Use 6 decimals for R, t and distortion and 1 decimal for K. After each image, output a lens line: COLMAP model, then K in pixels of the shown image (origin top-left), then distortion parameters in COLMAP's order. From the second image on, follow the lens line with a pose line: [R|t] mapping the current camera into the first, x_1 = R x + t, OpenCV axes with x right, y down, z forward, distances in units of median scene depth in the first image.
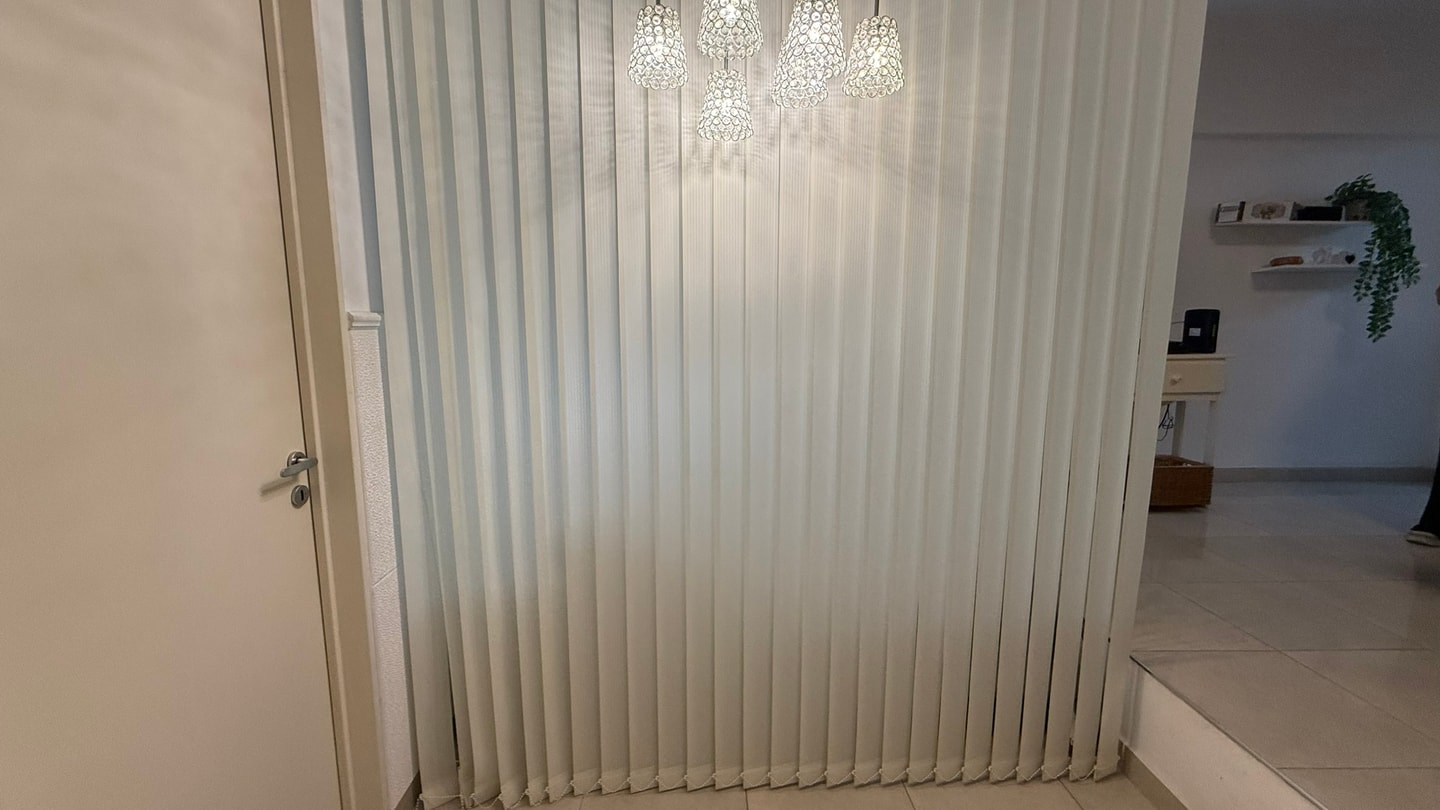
lens RADIAL K [[570.0, 0, 720.0], [0, 570.0, 405.0], [0, 0, 1]] dist [-0.000238, 0.000144]
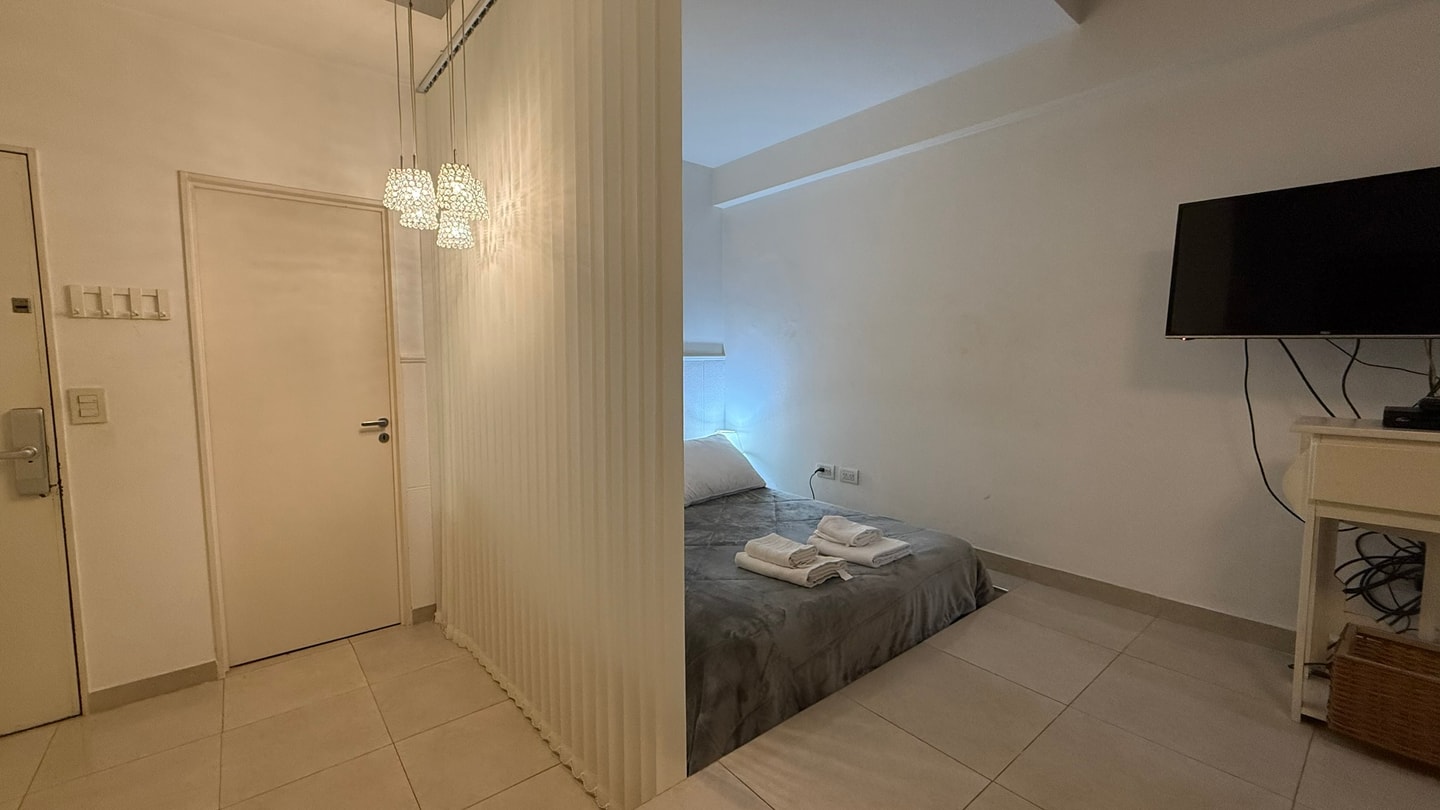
lens RADIAL K [[570.0, 0, 720.0], [0, 570.0, 405.0], [0, 0, 1]] dist [-0.000238, 0.000144]
pose [[0.626862, 0.071717, -0.775823, 1.755849], [-0.111879, 0.993721, 0.001461, -0.115266], [0.771056, 0.085882, 0.630949, 0.589879]]
